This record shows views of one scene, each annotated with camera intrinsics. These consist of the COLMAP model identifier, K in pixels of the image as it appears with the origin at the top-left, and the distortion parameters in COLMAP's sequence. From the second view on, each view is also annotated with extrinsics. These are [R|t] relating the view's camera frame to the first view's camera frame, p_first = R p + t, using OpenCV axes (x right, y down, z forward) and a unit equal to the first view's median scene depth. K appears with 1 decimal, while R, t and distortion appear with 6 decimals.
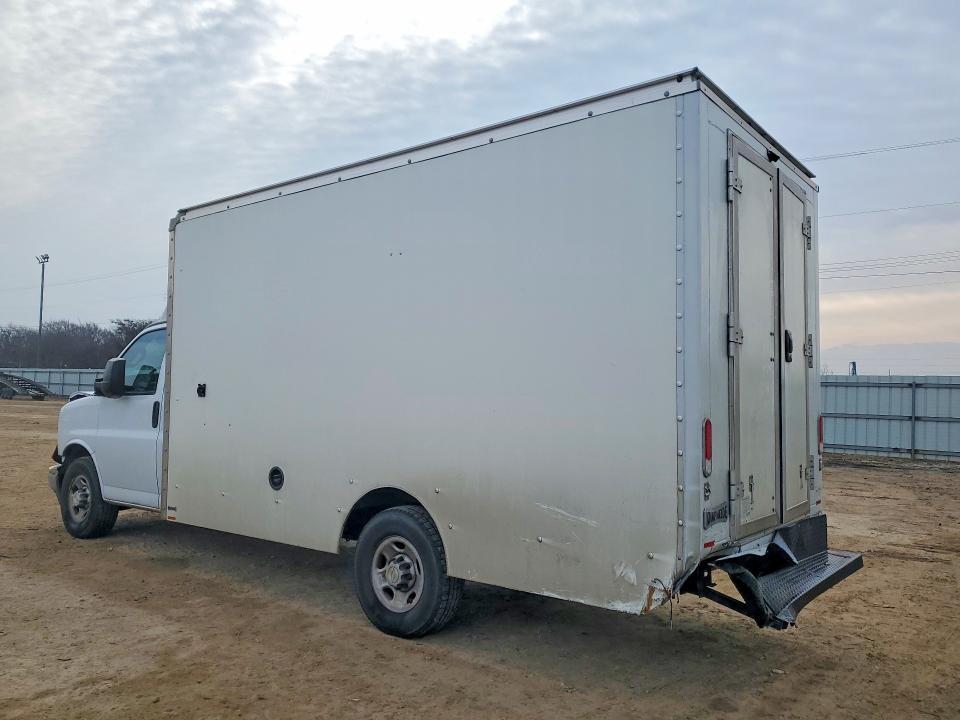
lens RADIAL K [[741.8, 0, 481.7], [0, 741.8, 363.1], [0, 0, 1]] dist [0.013792, -0.005830]
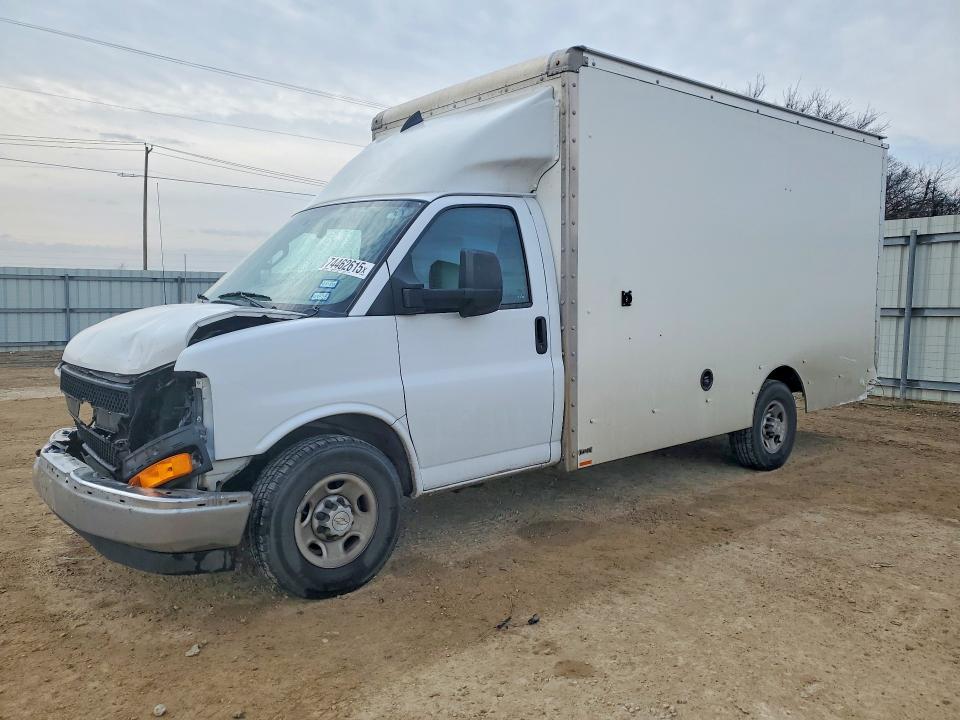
lens RADIAL K [[741.8, 0, 481.6], [0, 741.8, 359.2], [0, 0, 1]] dist [0.013792, -0.005830]
pose [[0.202989, -0.103653, 0.973679, -0.304006], [-0.036791, 0.992872, 0.113366, 0.003926], [-0.978490, -0.058835, 0.197728, 0.245672]]
